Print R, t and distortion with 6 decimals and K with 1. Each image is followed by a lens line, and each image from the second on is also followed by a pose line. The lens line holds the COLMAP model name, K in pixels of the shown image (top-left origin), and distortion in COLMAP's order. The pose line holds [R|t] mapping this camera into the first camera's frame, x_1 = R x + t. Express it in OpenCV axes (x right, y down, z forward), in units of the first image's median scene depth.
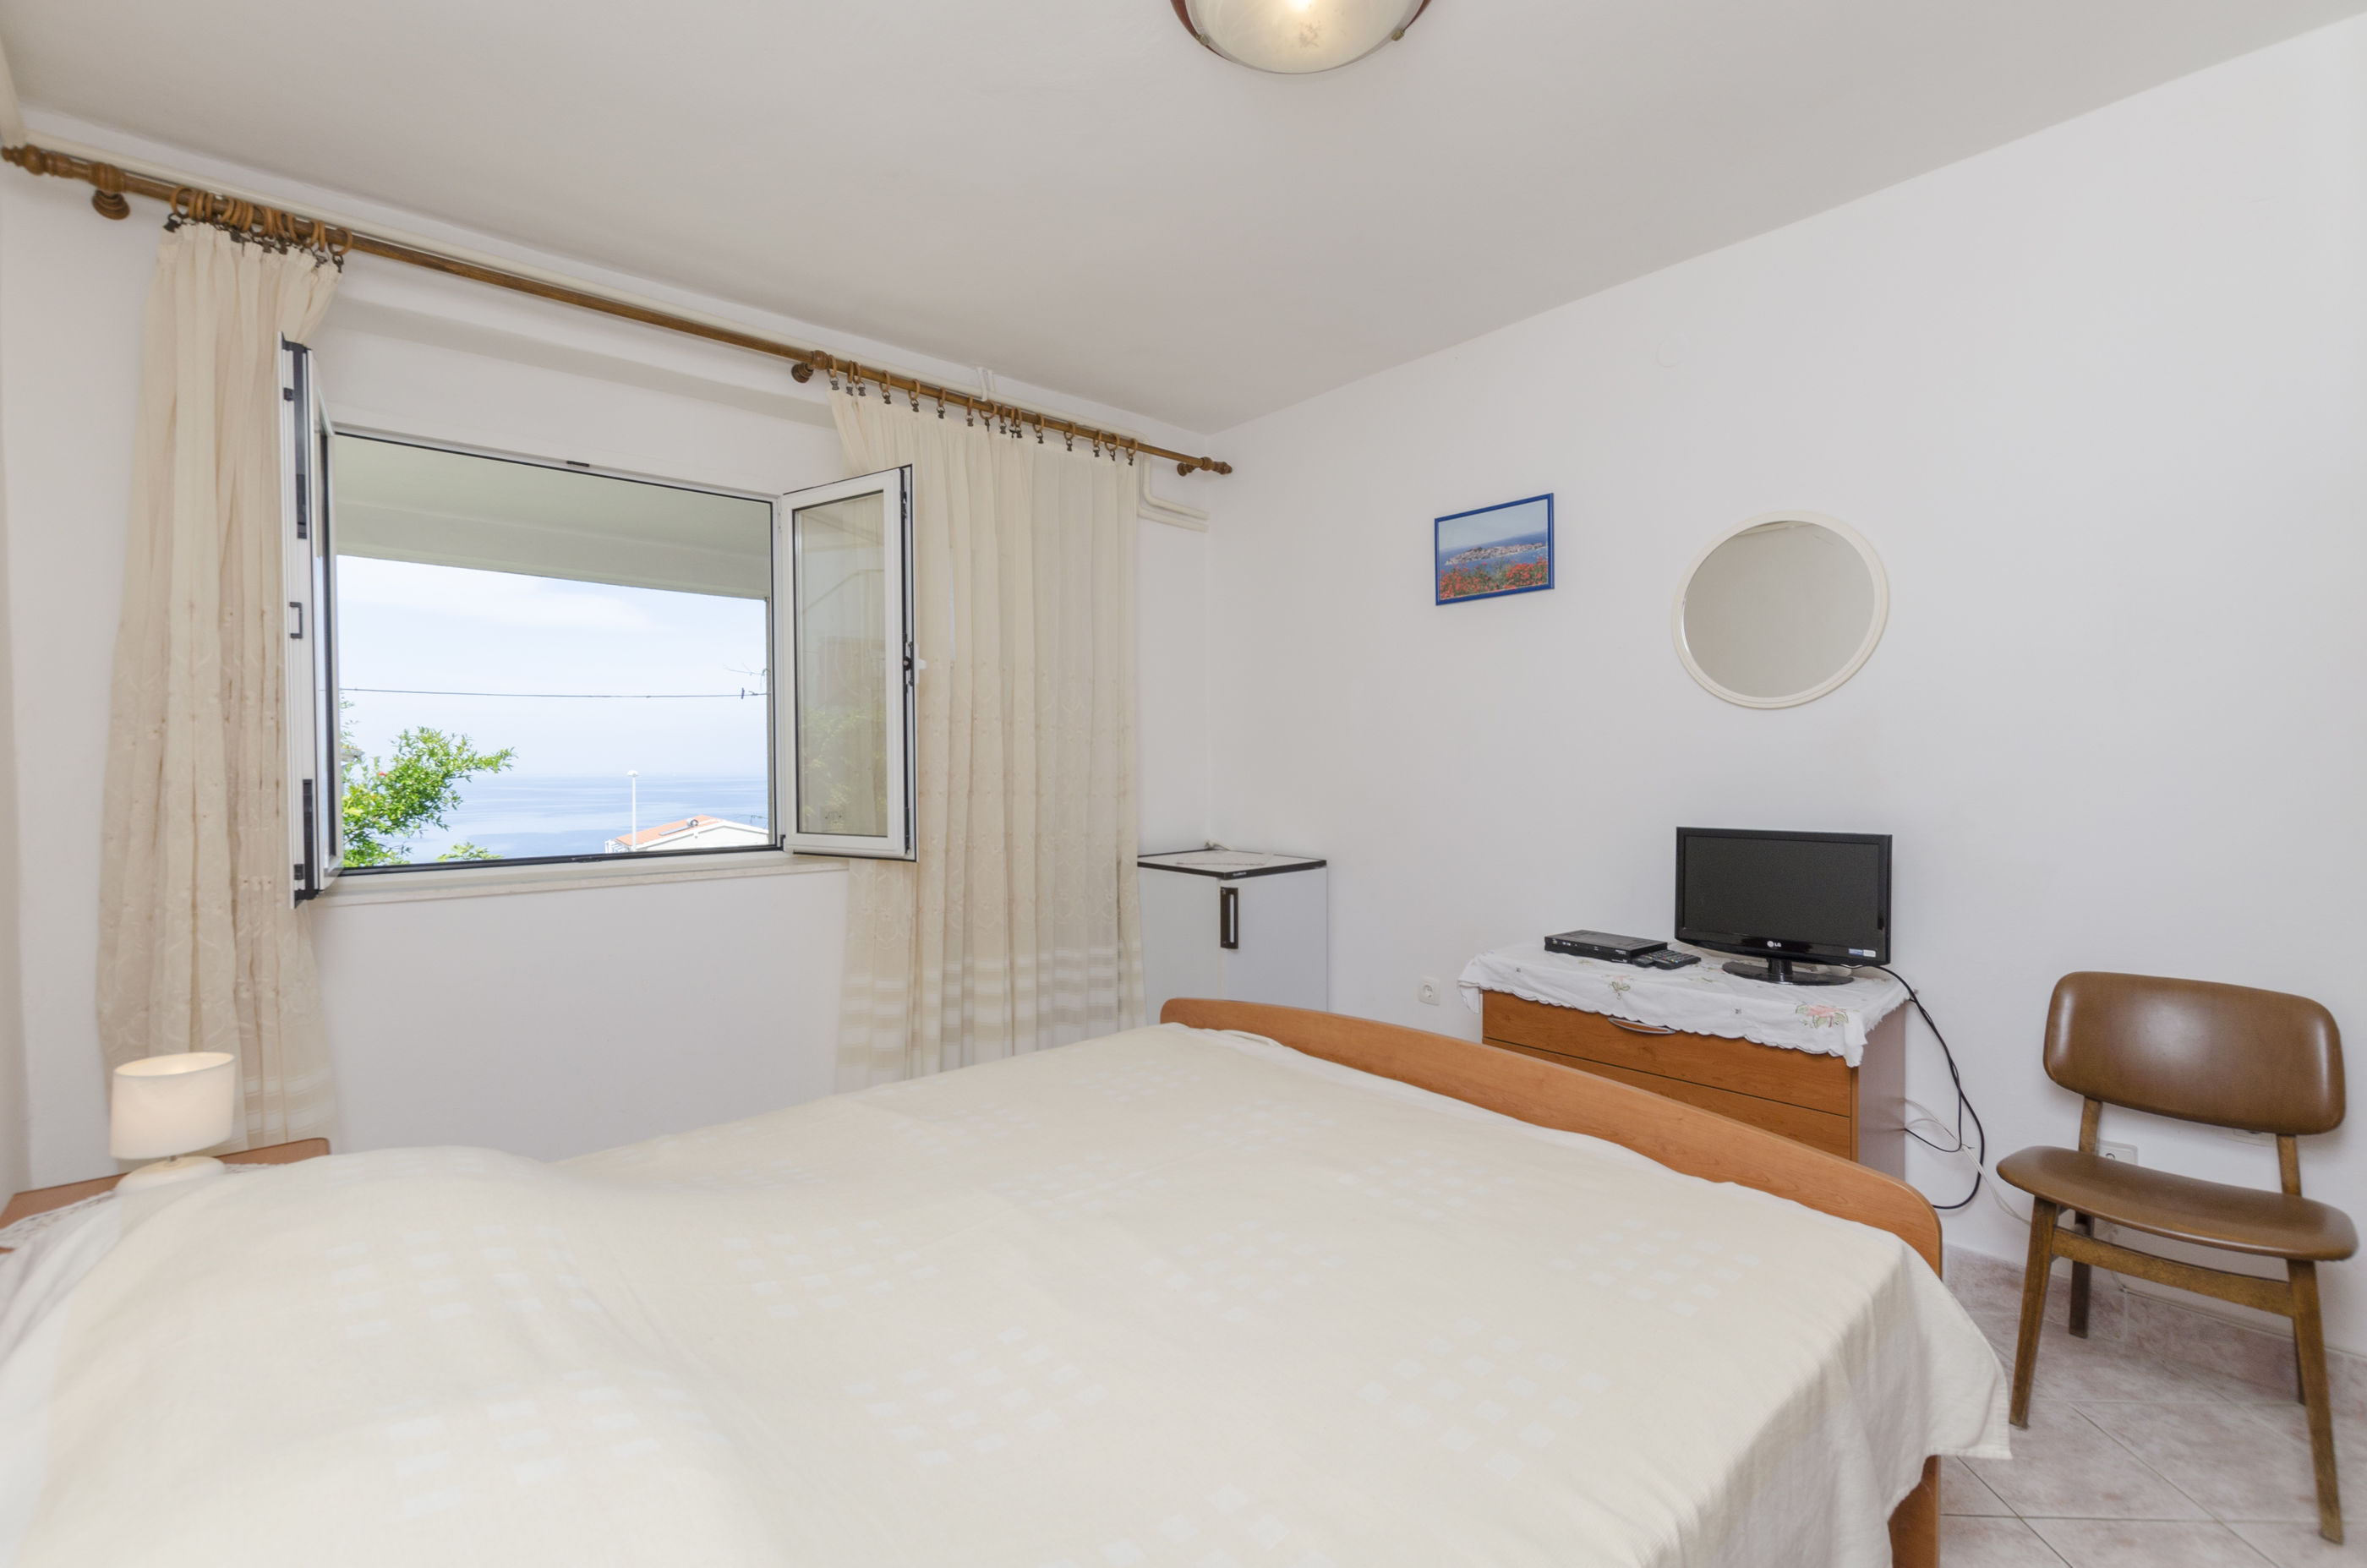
lens RADIAL K [[1018.0, 0, 1186.6], [0, 1018.0, 775.1], [0, 0, 1]] dist [0.002469, -0.003521]
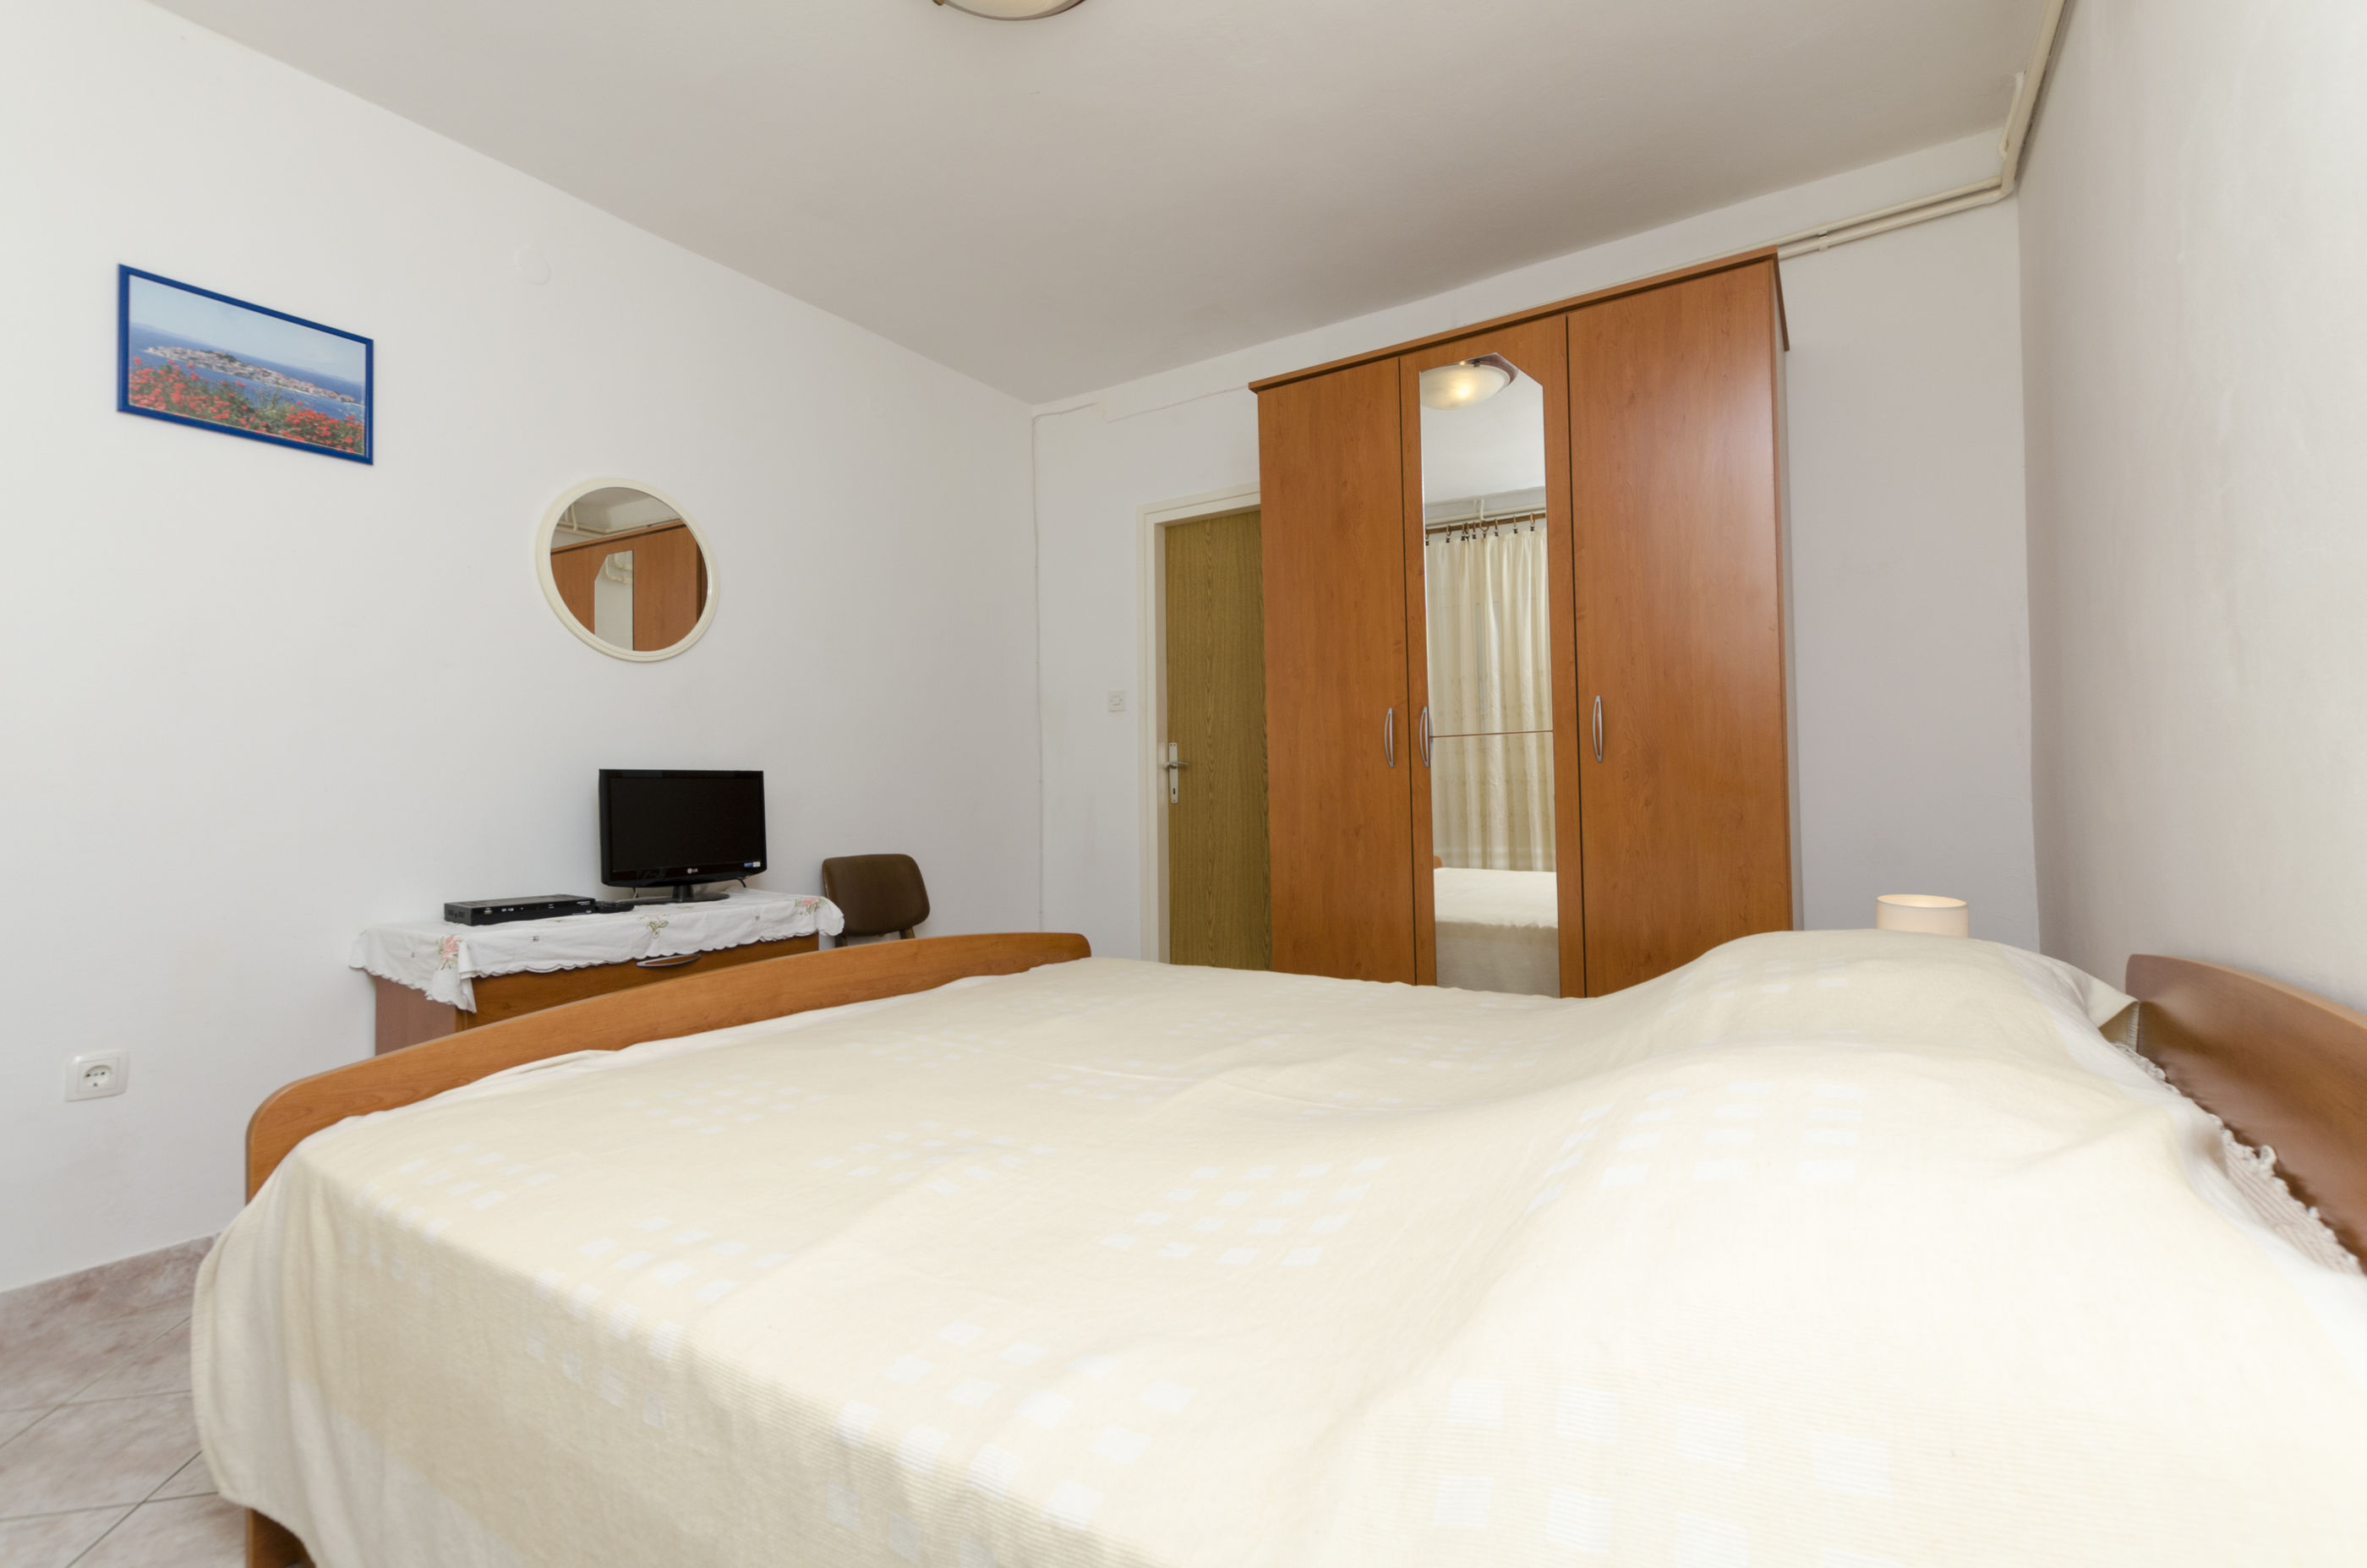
lens RADIAL K [[1034.1, 0, 1188.7], [0, 1034.1, 775.8], [0, 0, 1]] dist [0.011177, -0.007096]
pose [[-0.266312, 0.025799, 0.963541, -0.608706], [0.027873, 0.999430, -0.019056, 0.089783], [-0.963484, 0.021782, -0.266880, 0.704856]]
